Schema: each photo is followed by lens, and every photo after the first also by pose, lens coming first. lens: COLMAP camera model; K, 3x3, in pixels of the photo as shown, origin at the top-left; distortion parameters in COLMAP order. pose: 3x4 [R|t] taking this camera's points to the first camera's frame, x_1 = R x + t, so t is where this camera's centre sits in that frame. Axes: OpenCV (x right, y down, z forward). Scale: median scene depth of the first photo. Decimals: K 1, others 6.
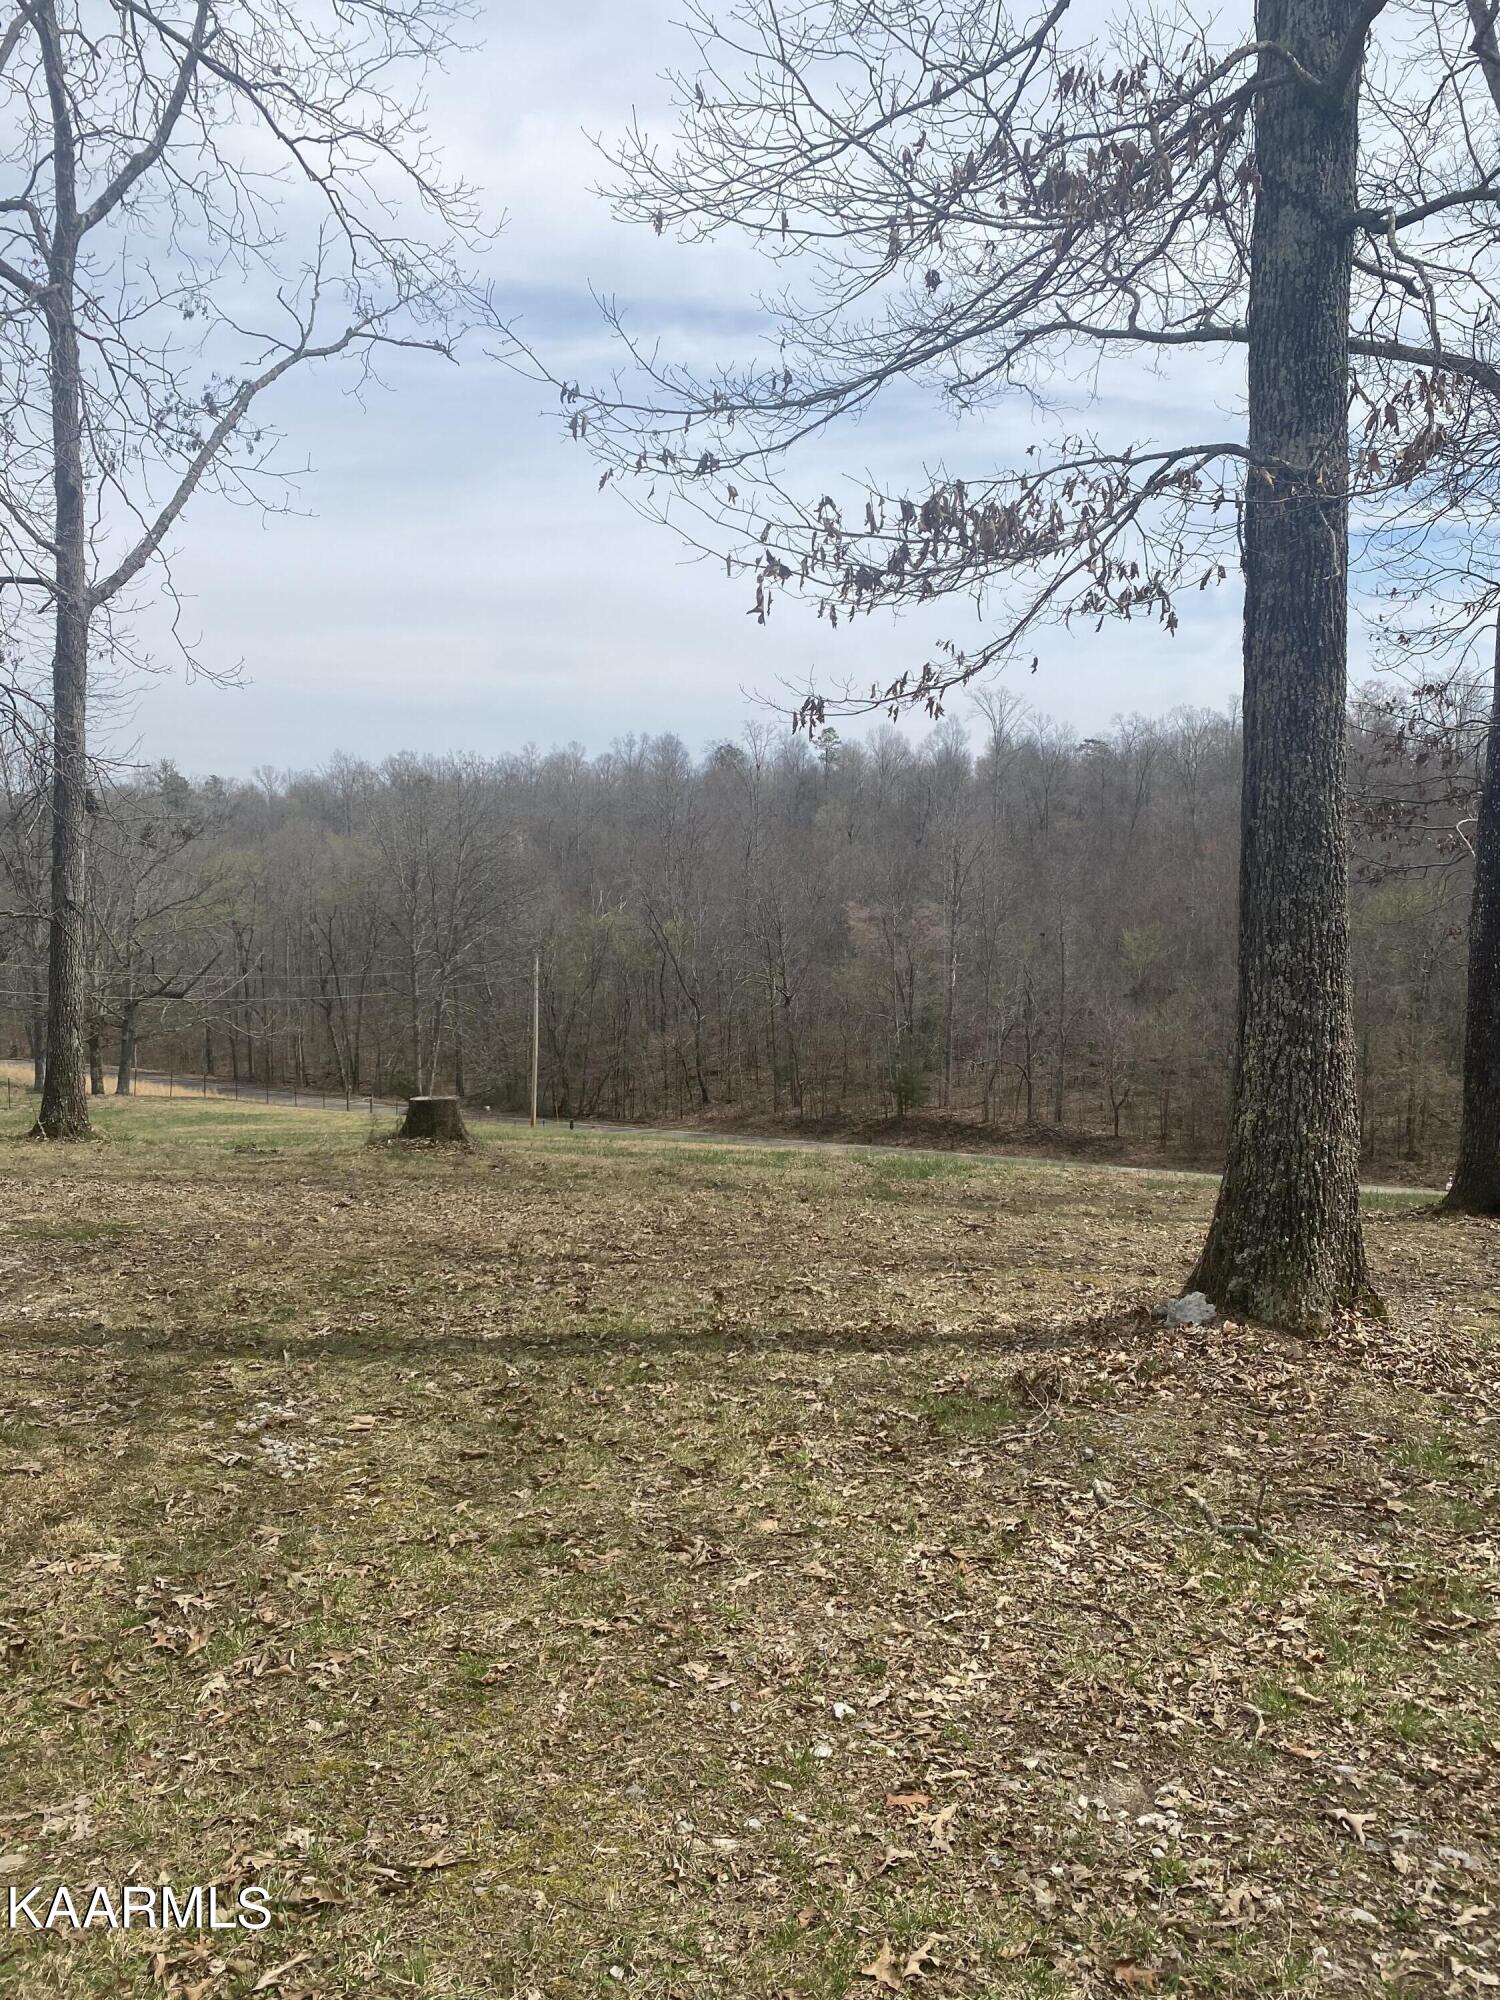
lens RADIAL K [[1524.4, 0, 742.7], [0, 1524.4, 1002.3], [0, 0, 1]] dist [0.019775, -0.014034]
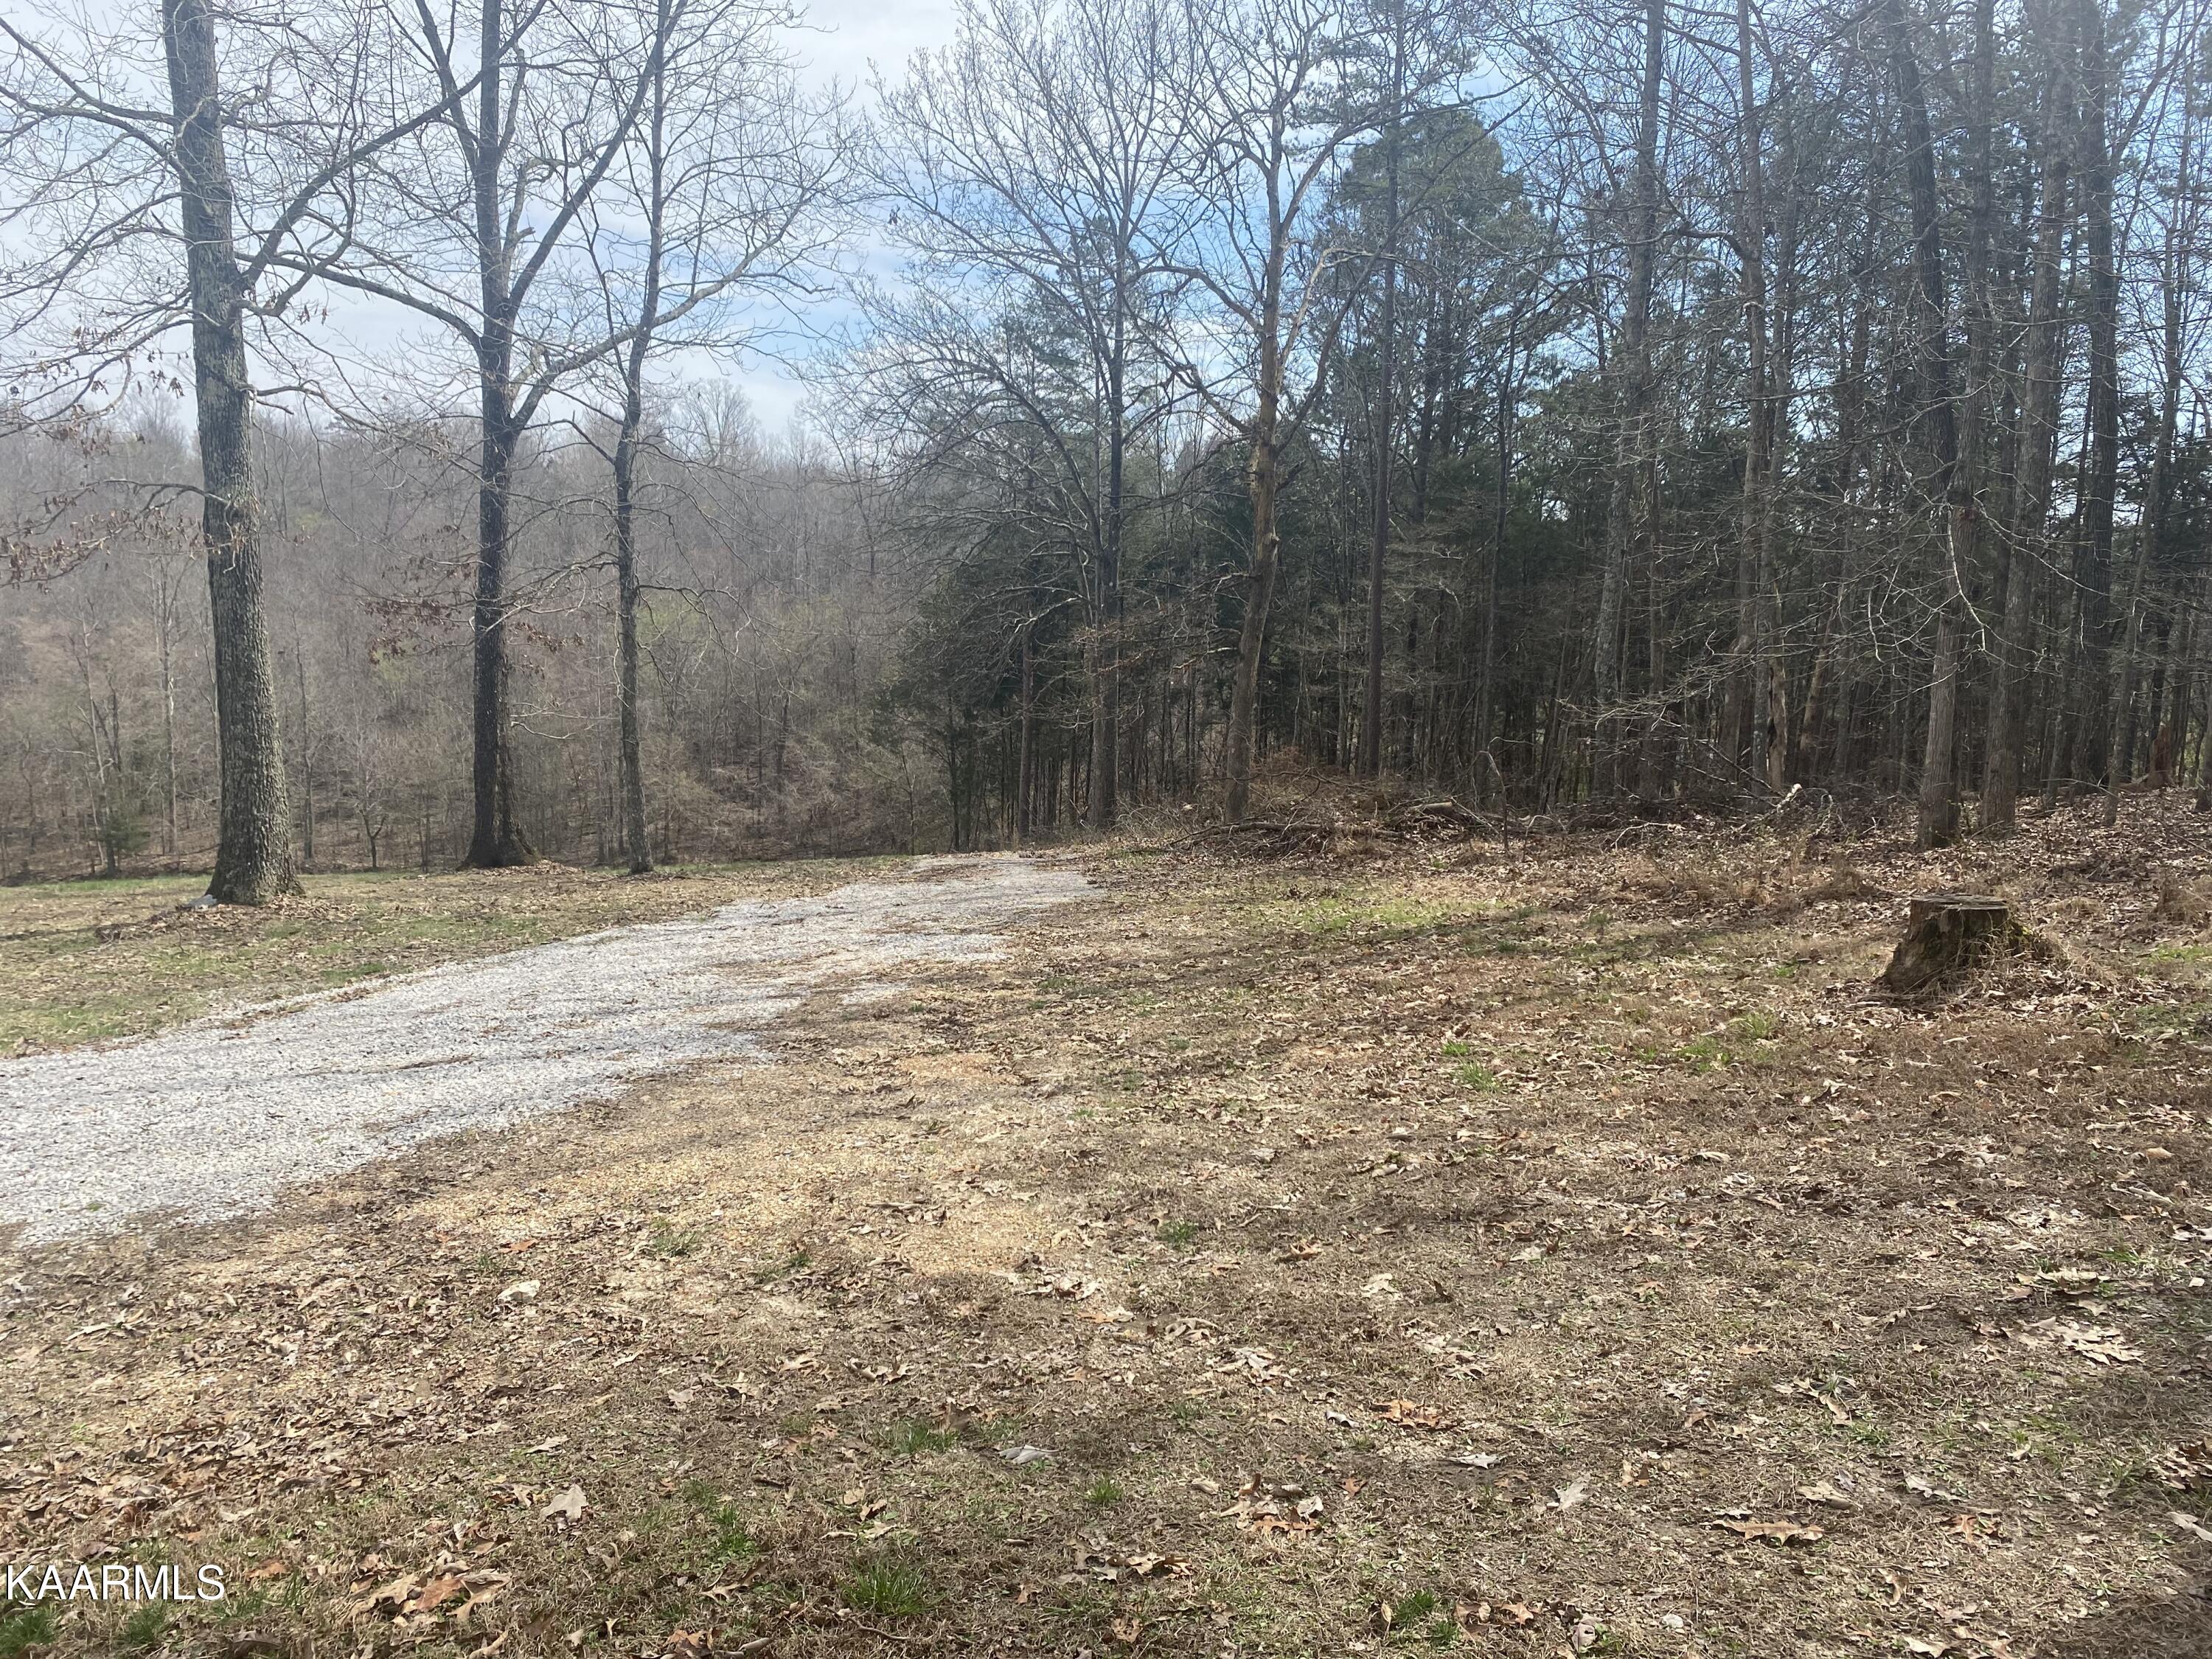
lens RADIAL K [[1686.0, 0, 1106.4], [0, 1686.0, 820.3], [0, 0, 1]] dist [0.019775, -0.014034]
pose [[0.806199, -0.072826, 0.587145, -0.063065], [0.036476, 0.996626, 0.073531, -0.035722], [-0.590519, -0.037864, 0.806135, -1.593041]]
